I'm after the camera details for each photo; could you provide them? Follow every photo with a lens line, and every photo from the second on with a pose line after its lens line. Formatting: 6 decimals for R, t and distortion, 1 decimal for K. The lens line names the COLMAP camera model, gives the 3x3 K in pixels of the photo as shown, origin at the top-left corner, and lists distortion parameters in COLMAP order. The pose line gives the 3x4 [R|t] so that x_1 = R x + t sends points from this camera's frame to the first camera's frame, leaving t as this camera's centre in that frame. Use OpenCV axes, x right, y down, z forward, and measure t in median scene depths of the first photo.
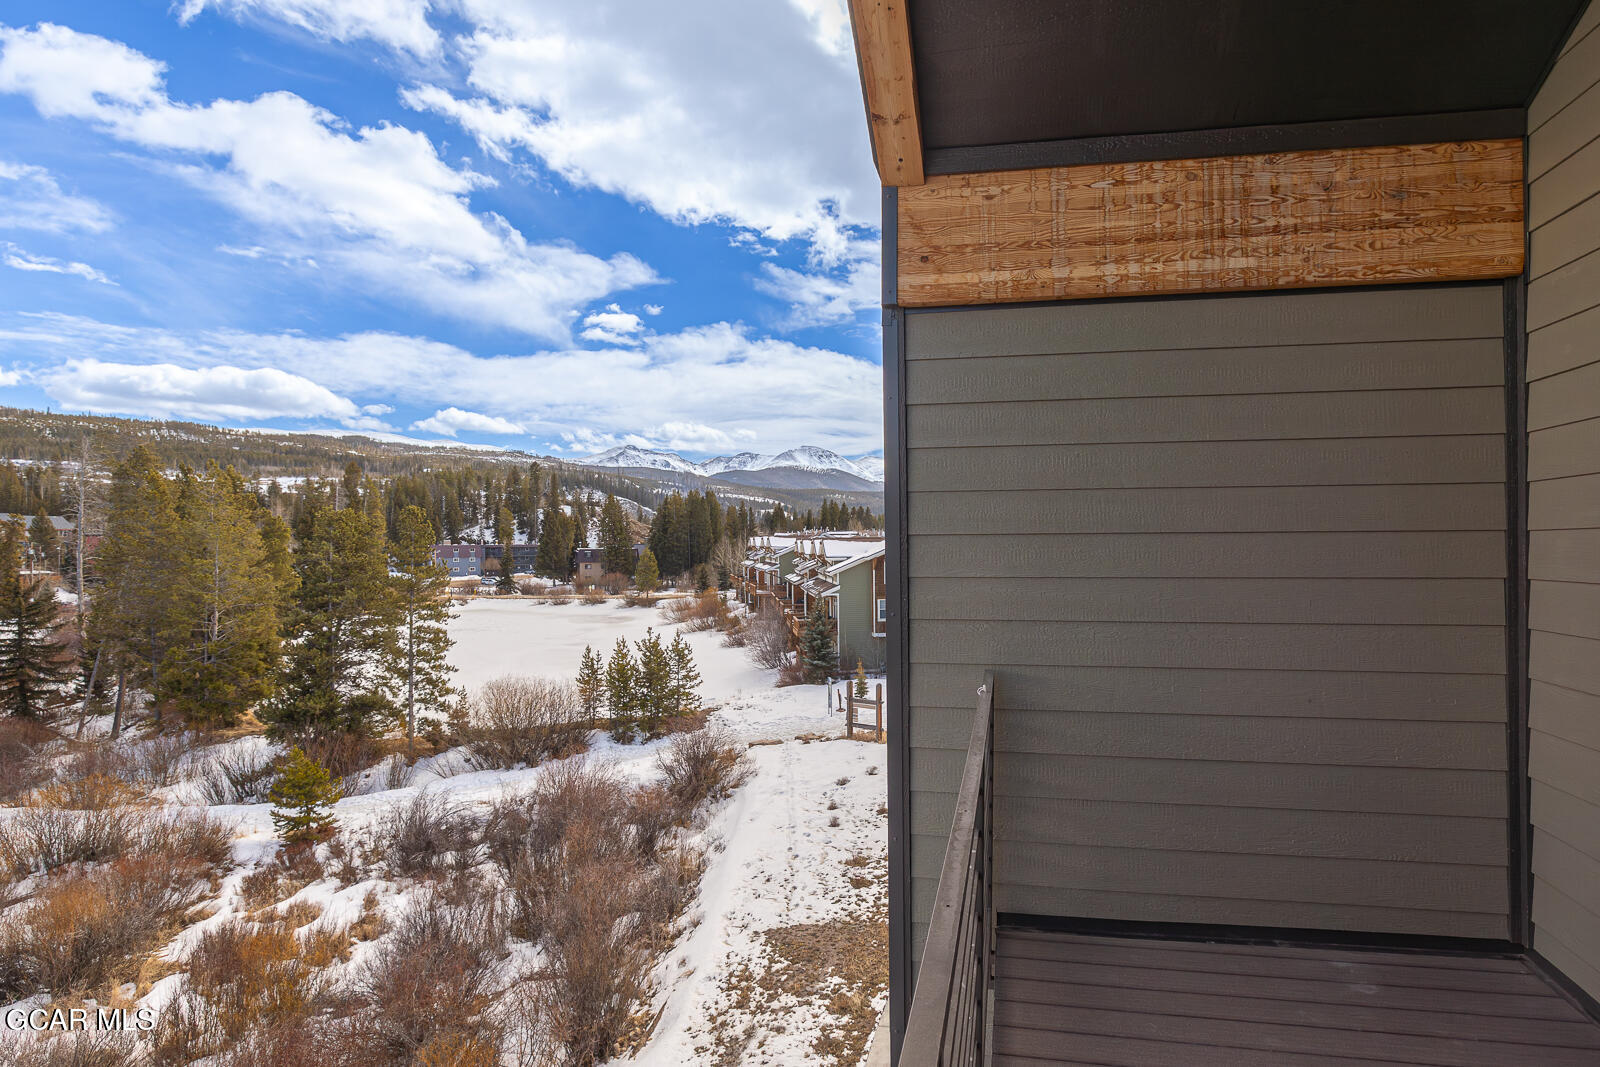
lens RADIAL K [[811.8, 0, 801.0], [0, 811.8, 530.7], [0, 0, 1]] dist [-0.000496, 0.000249]
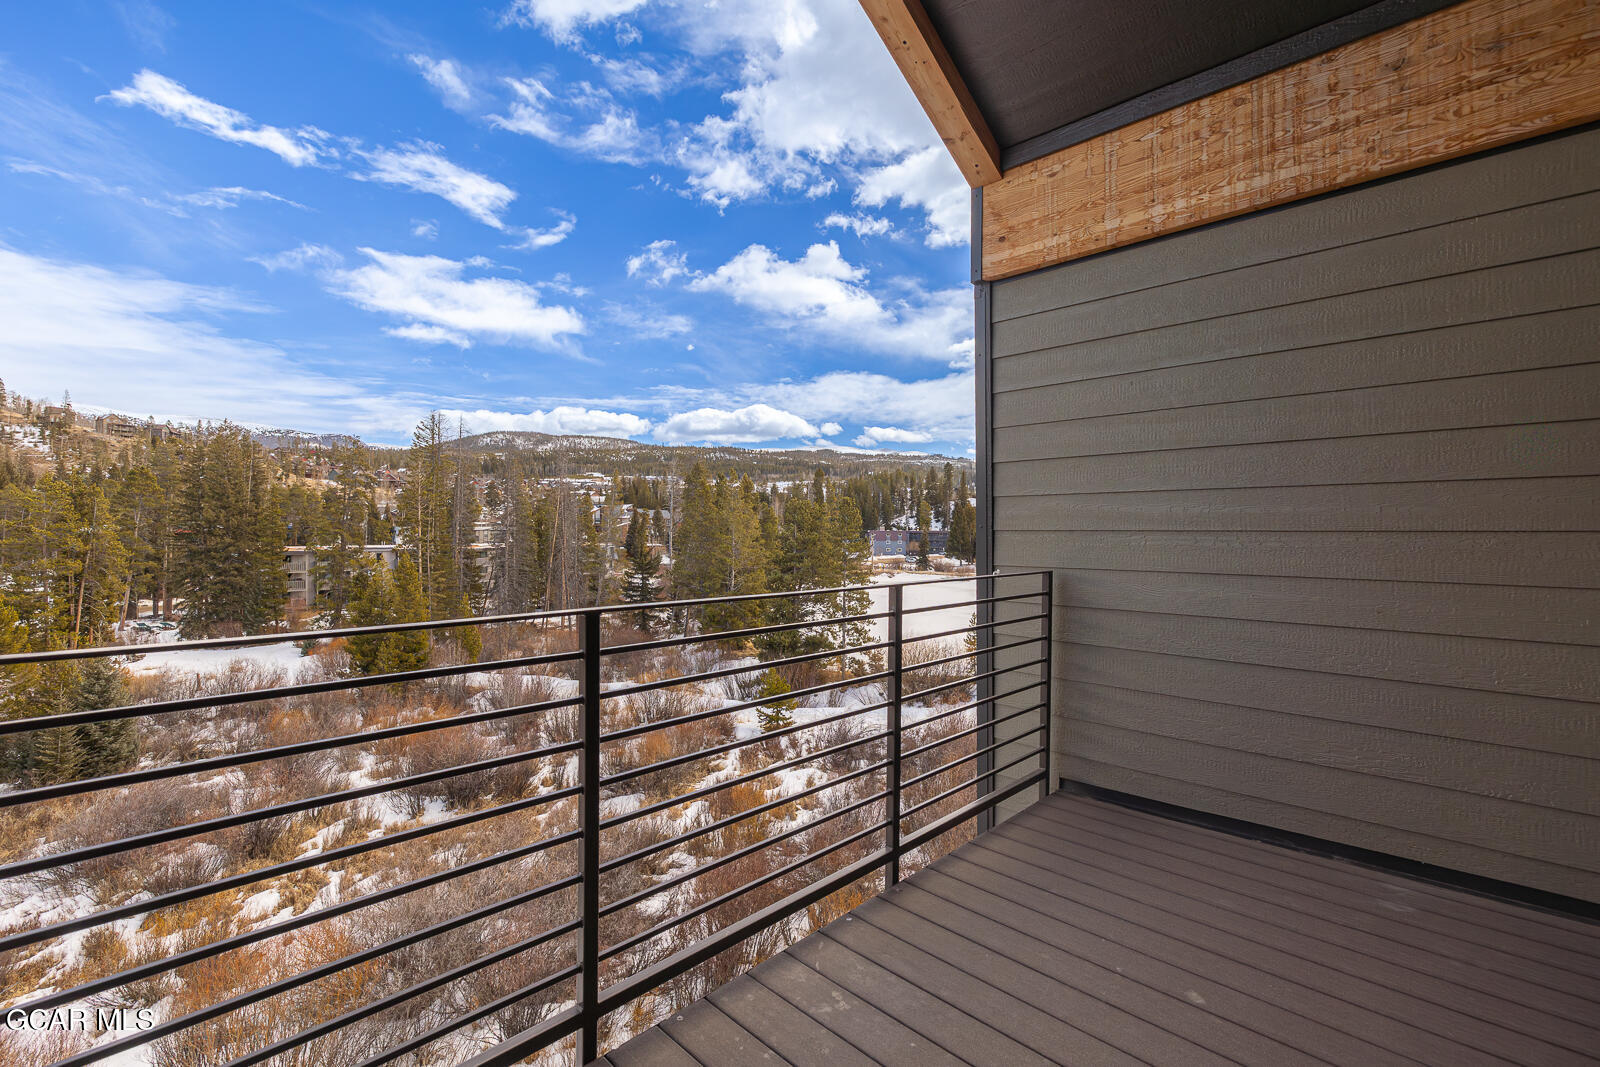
lens RADIAL K [[726.5, 0, 804.9], [0, 726.5, 526.2], [0, 0, 1]] dist [-0.002986, 0.000258]
pose [[0.815808, -0.000603, -0.578323, 0.168018], [-0.010290, 0.999826, -0.015558, 0.037648], [0.578232, 0.018643, 0.815659, -0.020254]]
